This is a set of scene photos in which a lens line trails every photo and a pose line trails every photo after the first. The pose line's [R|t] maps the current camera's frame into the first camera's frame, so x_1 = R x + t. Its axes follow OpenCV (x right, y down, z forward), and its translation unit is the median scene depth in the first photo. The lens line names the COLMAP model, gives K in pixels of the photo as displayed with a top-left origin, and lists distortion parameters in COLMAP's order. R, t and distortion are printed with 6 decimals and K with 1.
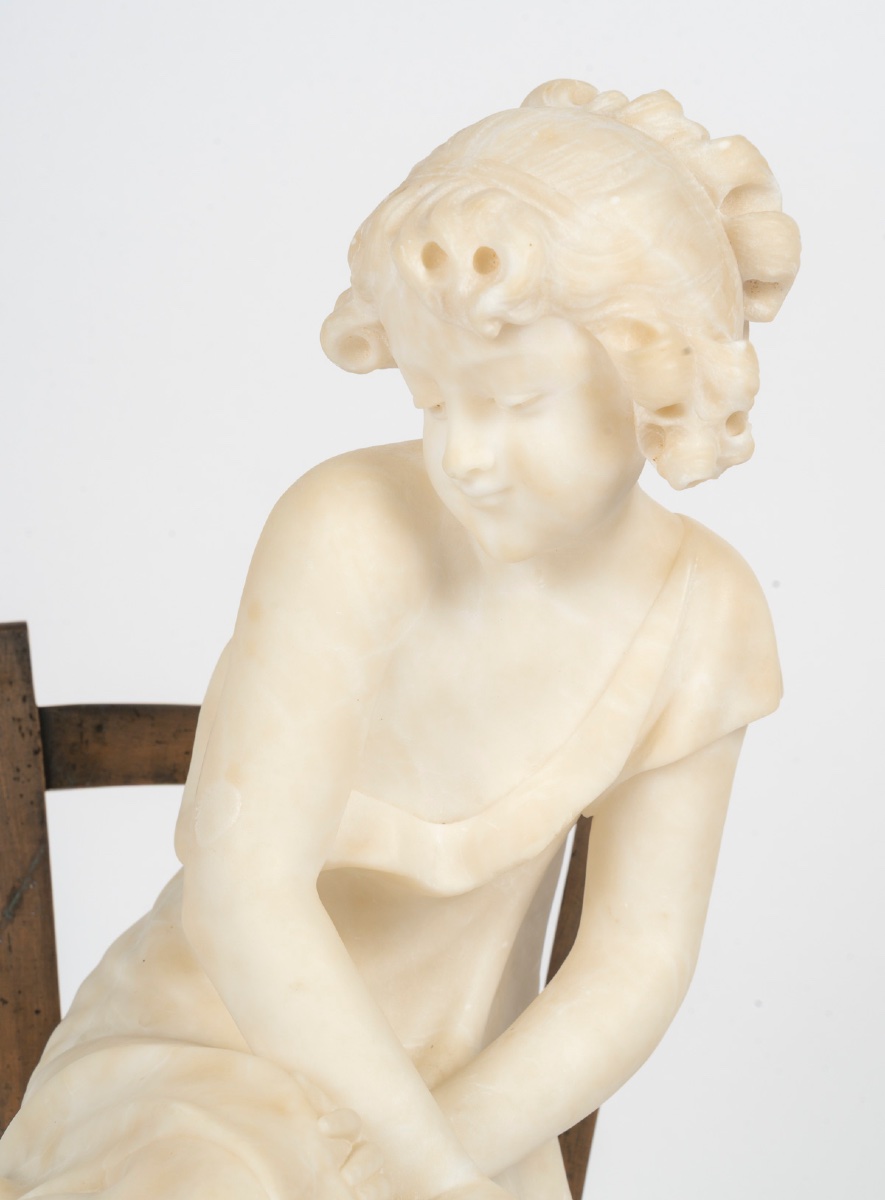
lens RADIAL K [[2725.7, 0, 444.4], [0, 2725.7, 593.7], [0, 0, 1]] dist [0.010331, 0.000000]
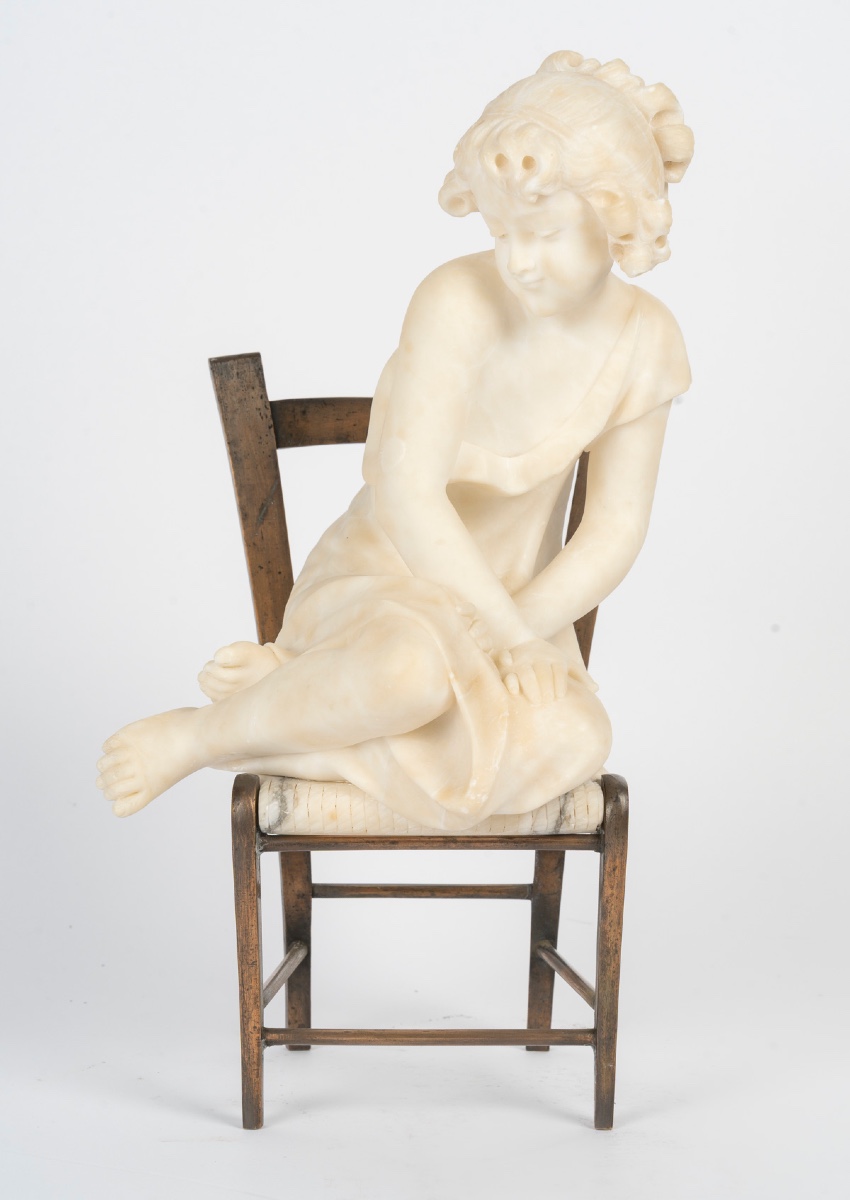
lens RADIAL K [[2828.1, 0, 417.7], [0, 2828.1, 600.5], [0, 0, 1]] dist [0.012632, 0.000000]
pose [[0.999495, -0.031772, -0.000757, -0.066578], [0.031642, 0.992625, 0.117026, -0.047664], [-0.002966, -0.116991, 0.993129, -0.951113]]
